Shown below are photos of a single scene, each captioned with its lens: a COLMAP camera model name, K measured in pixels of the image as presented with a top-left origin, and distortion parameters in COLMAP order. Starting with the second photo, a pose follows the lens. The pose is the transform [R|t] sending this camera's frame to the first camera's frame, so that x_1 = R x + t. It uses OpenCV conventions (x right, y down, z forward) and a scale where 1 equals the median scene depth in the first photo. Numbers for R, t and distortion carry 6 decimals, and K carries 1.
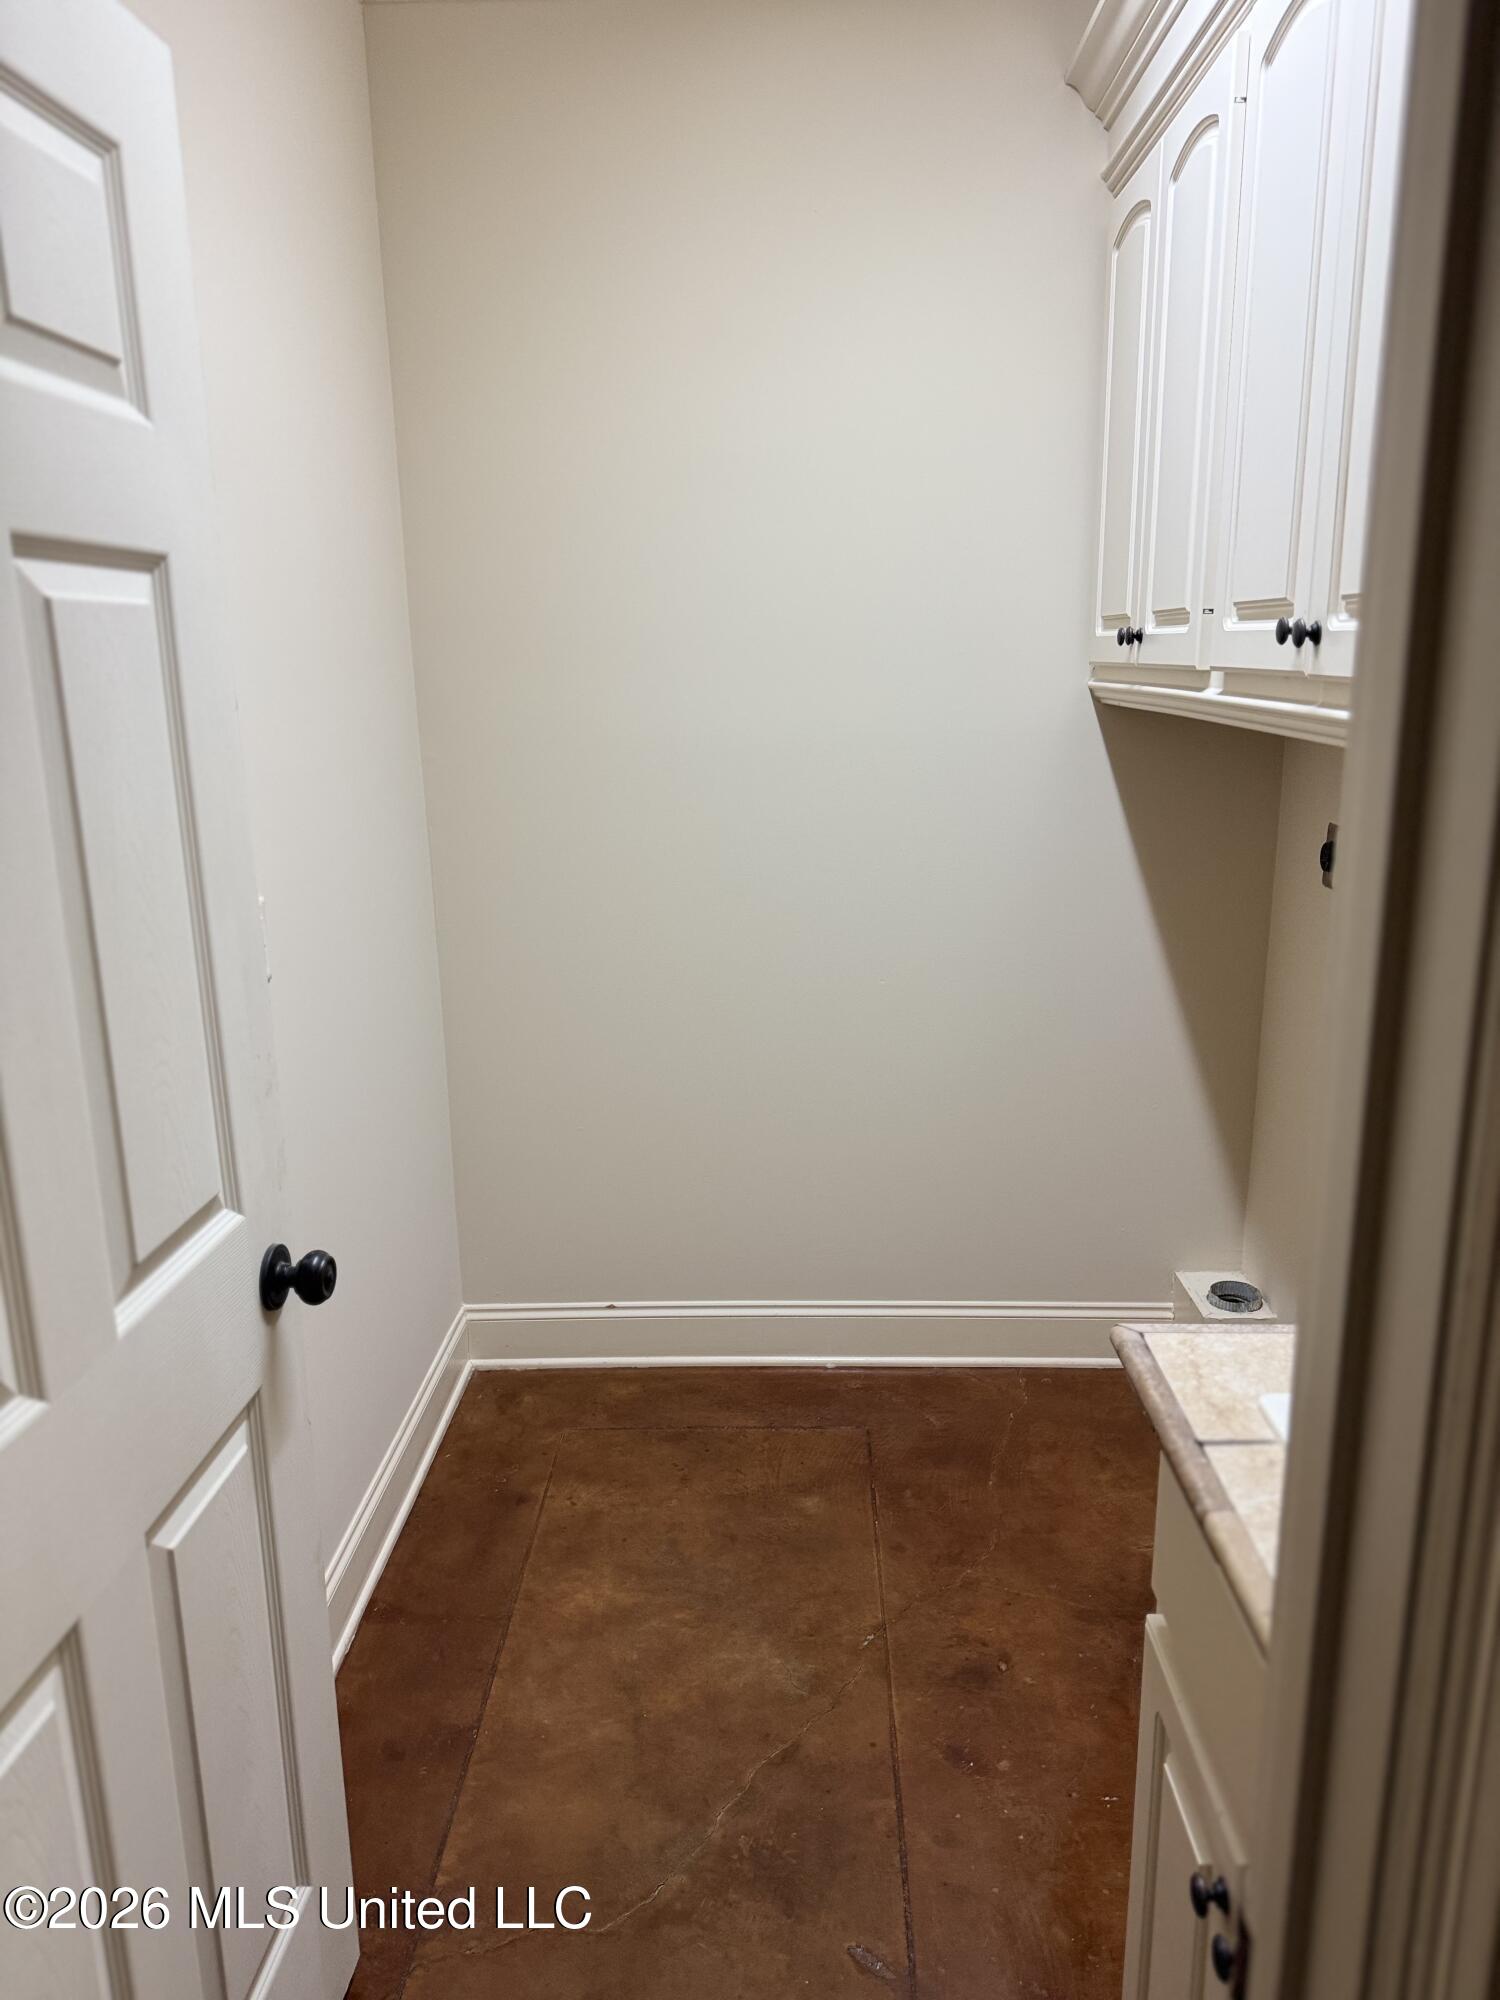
lens RADIAL K [[1406.5, 0, 756.2], [0, 1406.5, 1004.7], [0, 0, 1]] dist [0.028045, -0.040185]
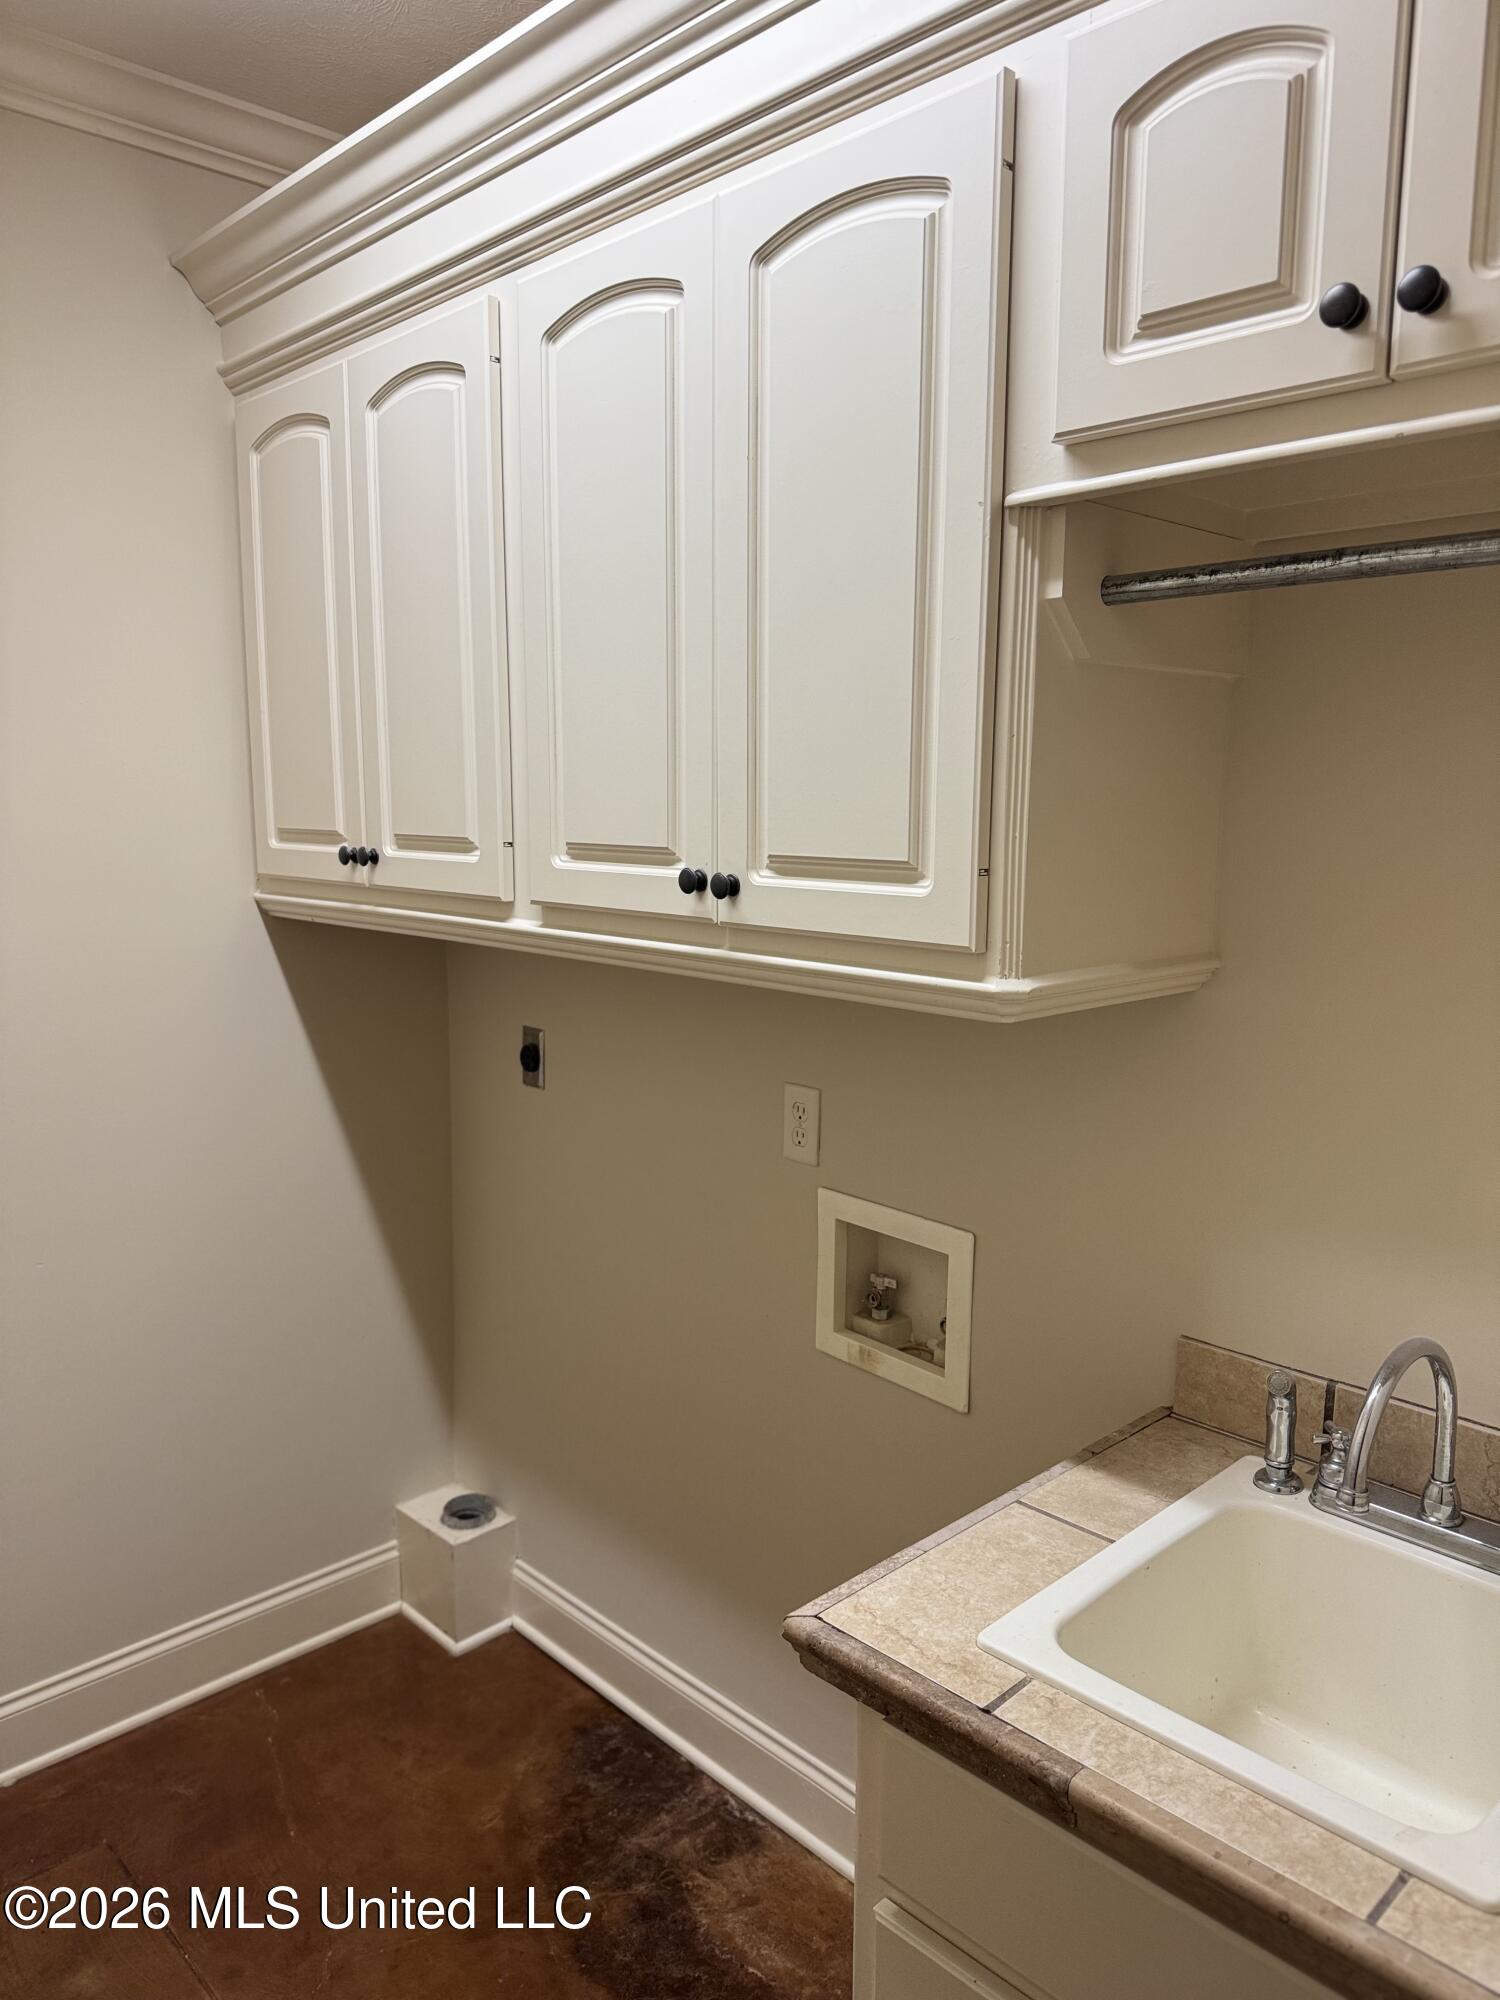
lens RADIAL K [[1406.5, 0, 753.7], [0, 1406.5, 995.3], [0, 0, 1]] dist [0.028045, -0.040185]
pose [[0.694185, -0.081205, 0.715202, -0.220305], [0.159023, 0.986366, -0.042356, -0.081123], [-0.702011, 0.143136, 0.697633, 0.155907]]
